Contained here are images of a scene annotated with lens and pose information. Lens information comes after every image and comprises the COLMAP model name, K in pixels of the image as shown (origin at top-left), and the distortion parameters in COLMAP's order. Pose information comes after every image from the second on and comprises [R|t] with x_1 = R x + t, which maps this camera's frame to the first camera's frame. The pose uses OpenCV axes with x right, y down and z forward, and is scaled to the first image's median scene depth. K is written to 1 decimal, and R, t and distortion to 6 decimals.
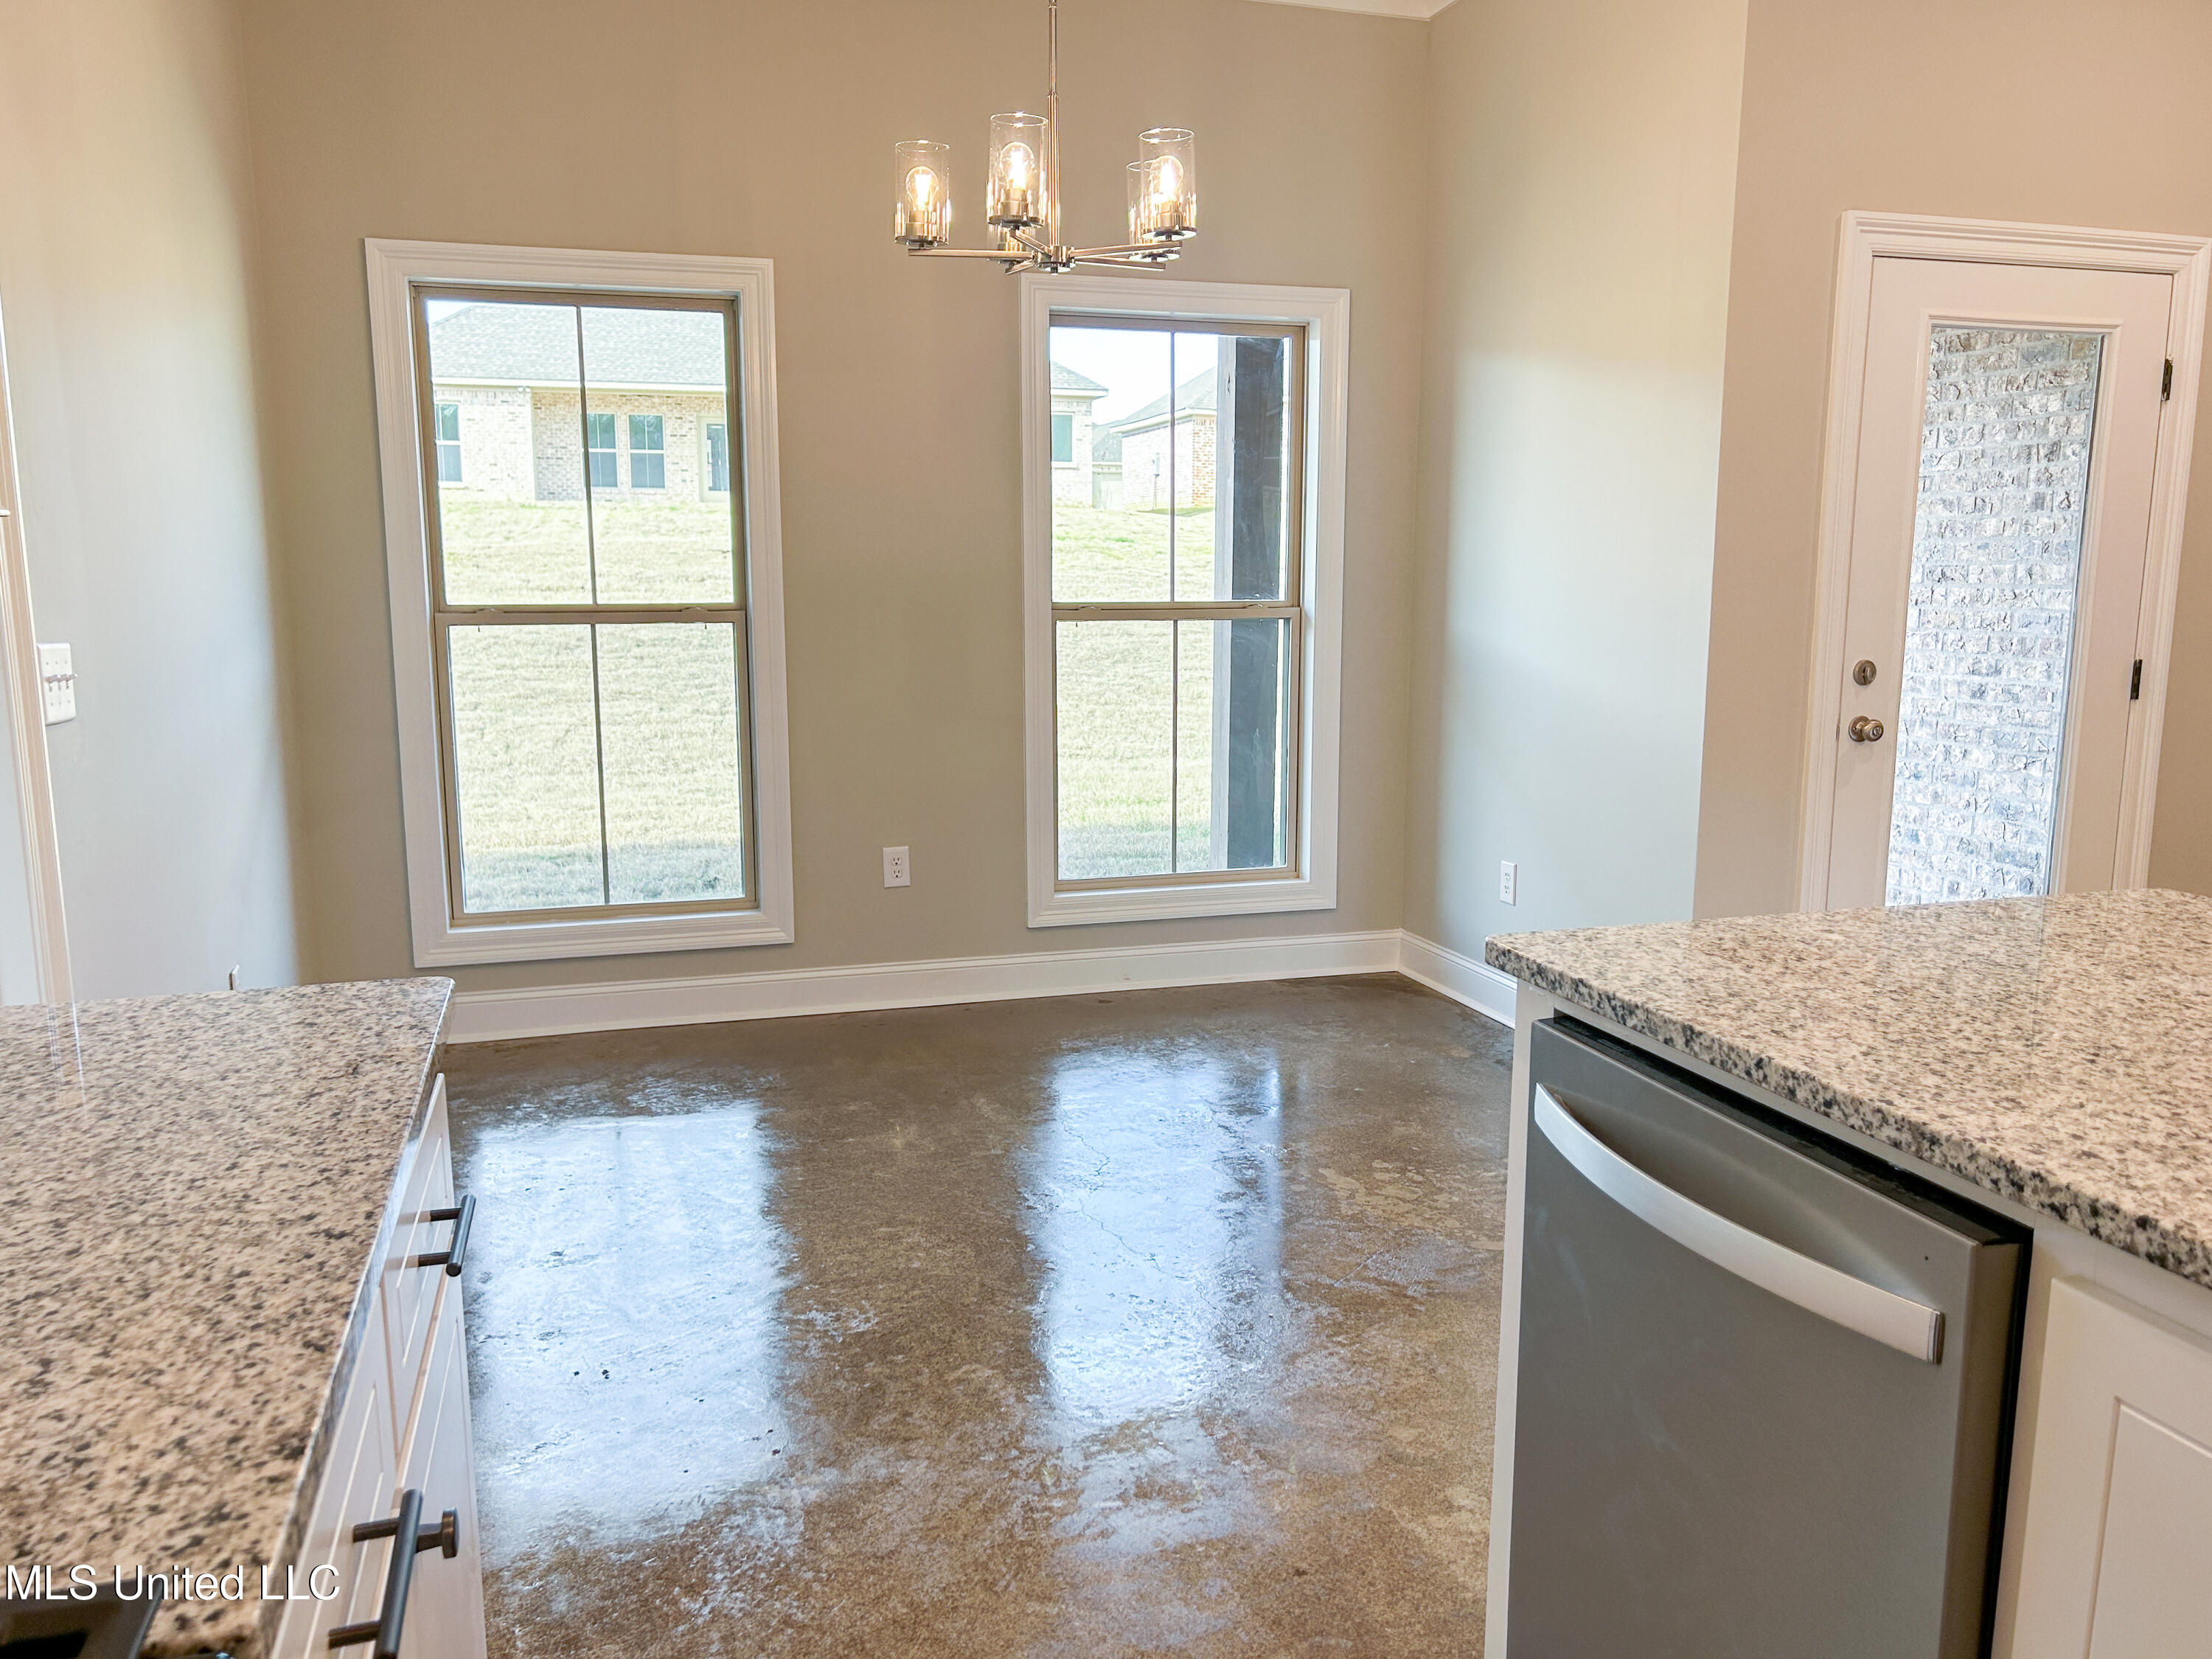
lens RADIAL K [[1621.0, 0, 1106.0], [0, 1621.0, 829.5], [0, 0, 1]] dist [0.006964, 0.006560]
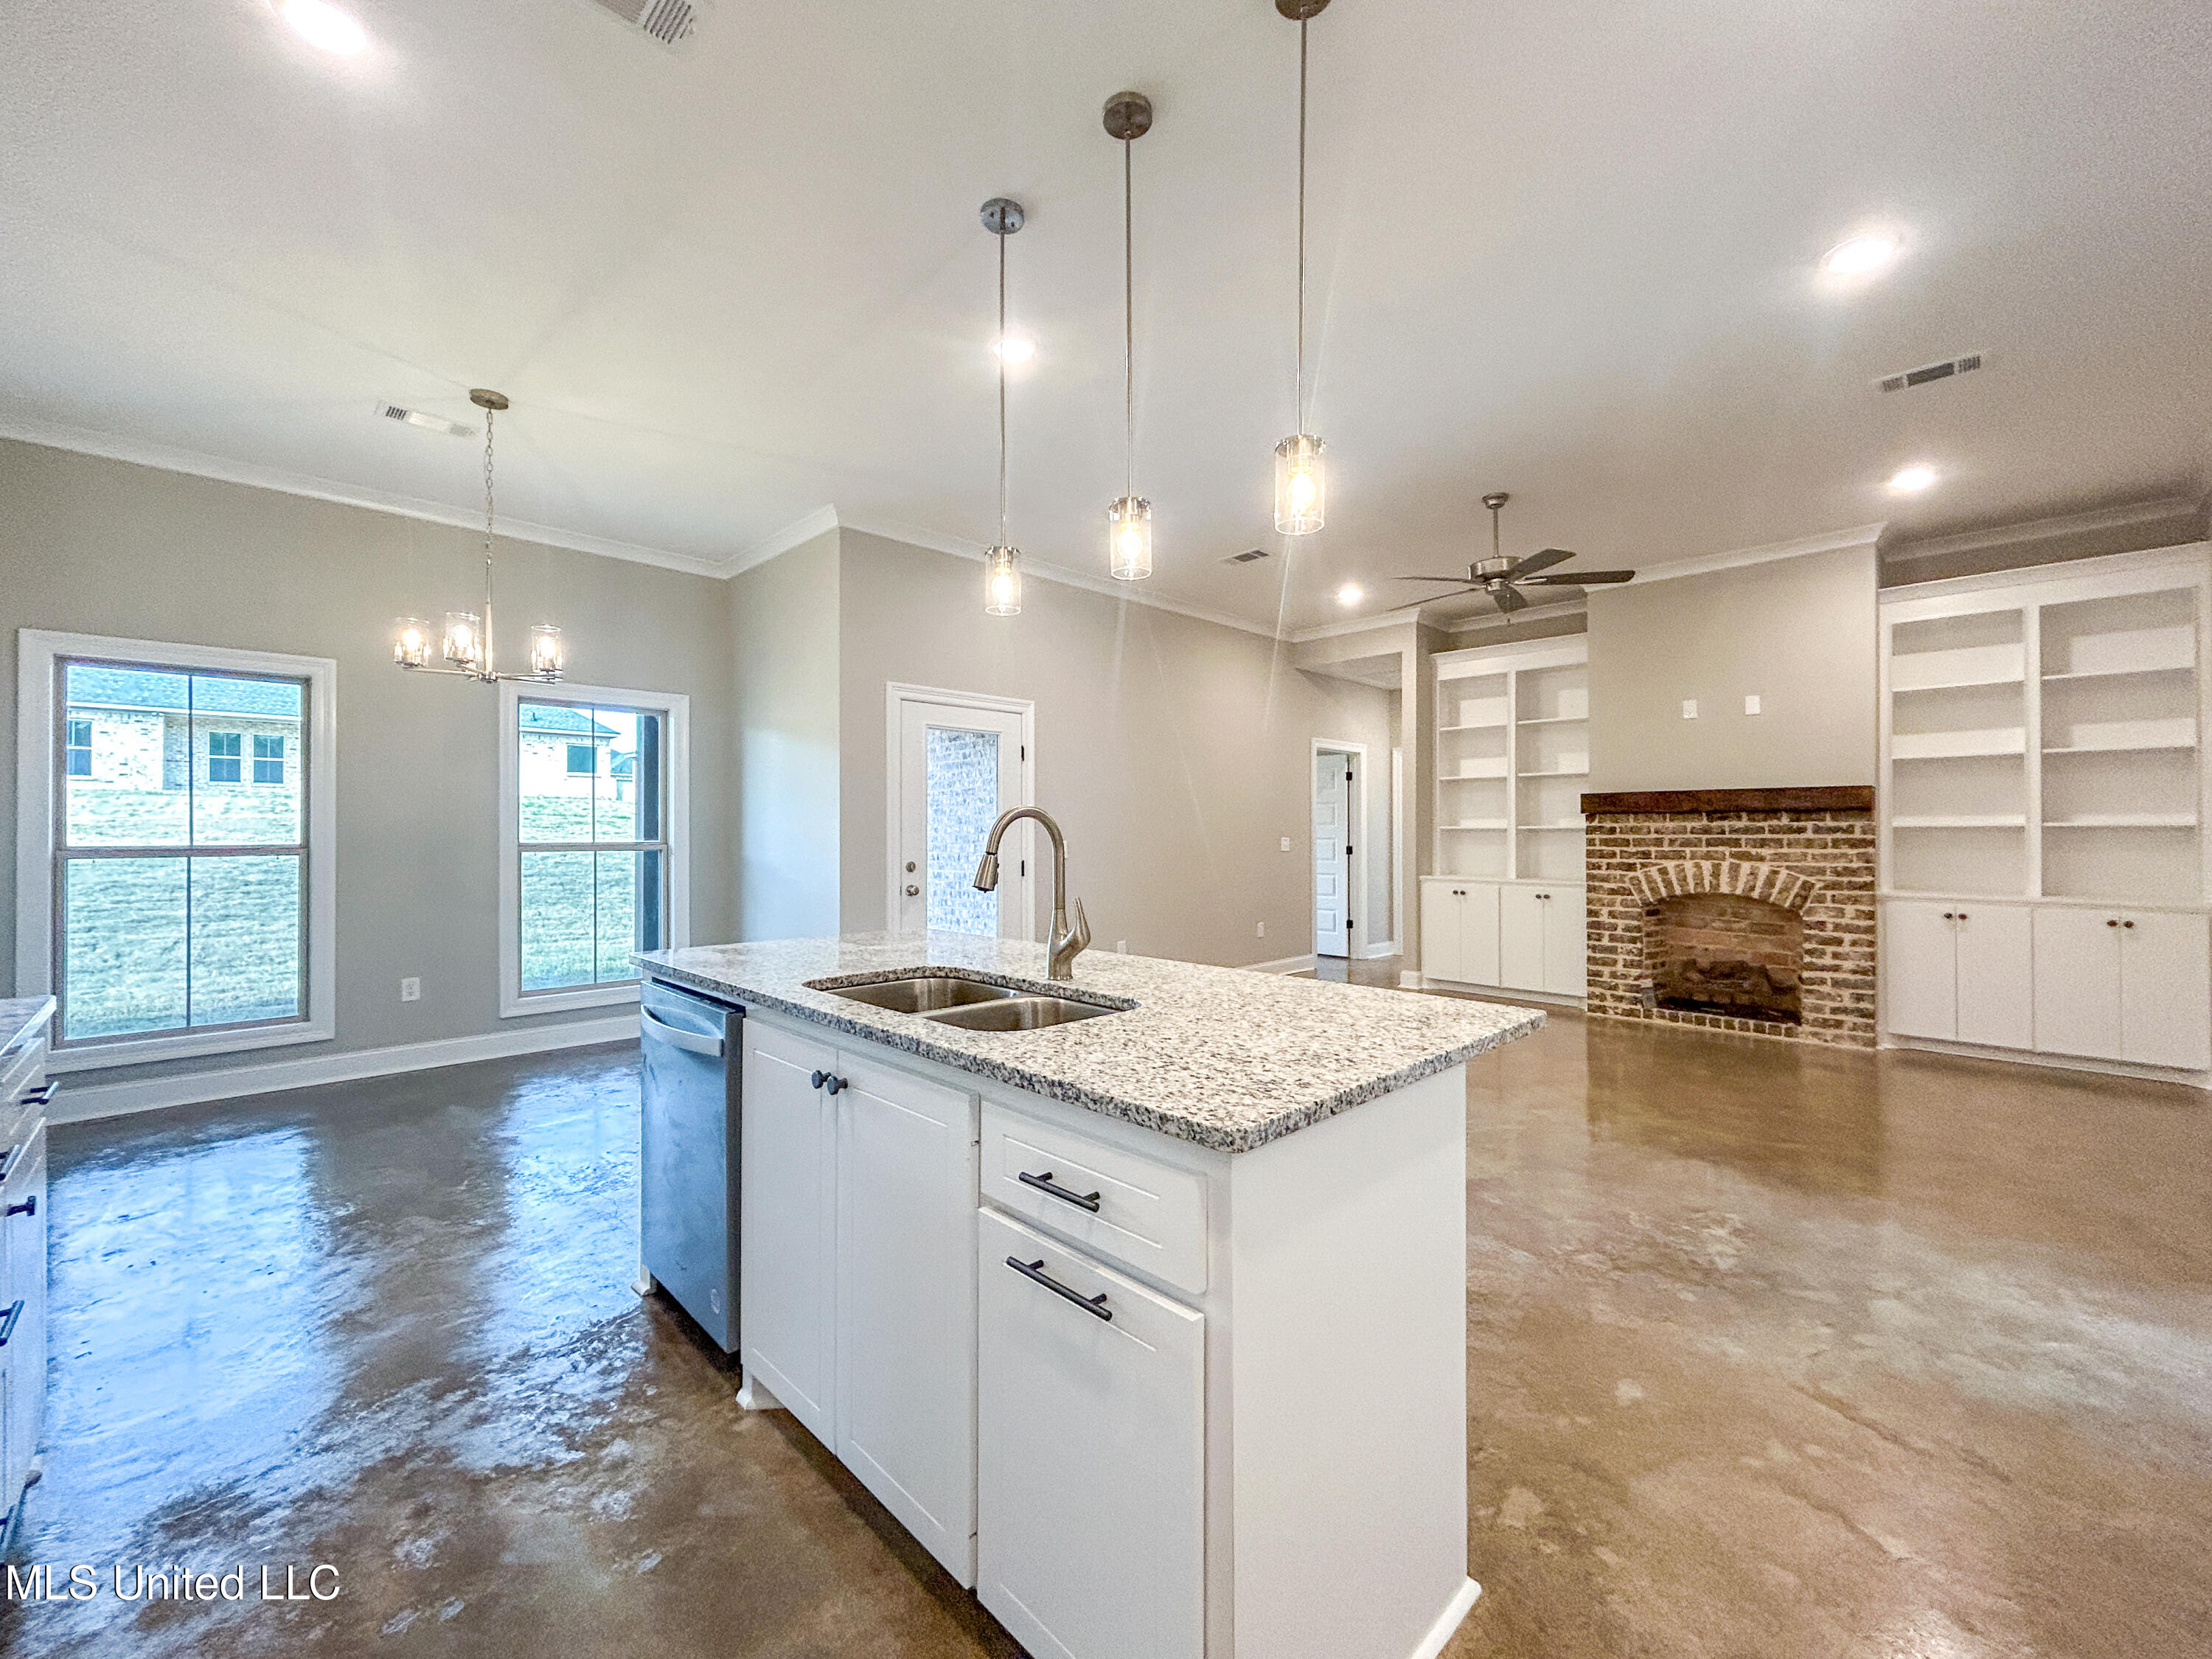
lens RADIAL K [[889.7, 0, 1106.0], [0, 889.7, 829.5], [0, 0, 1]] dist [0.000446, -0.000179]
pose [[0.887040, -0.001363, 0.461691, 0.098488], [0.078604, 0.985842, -0.148111, 0.054876], [-0.454952, 0.167671, 0.874589, -0.238830]]
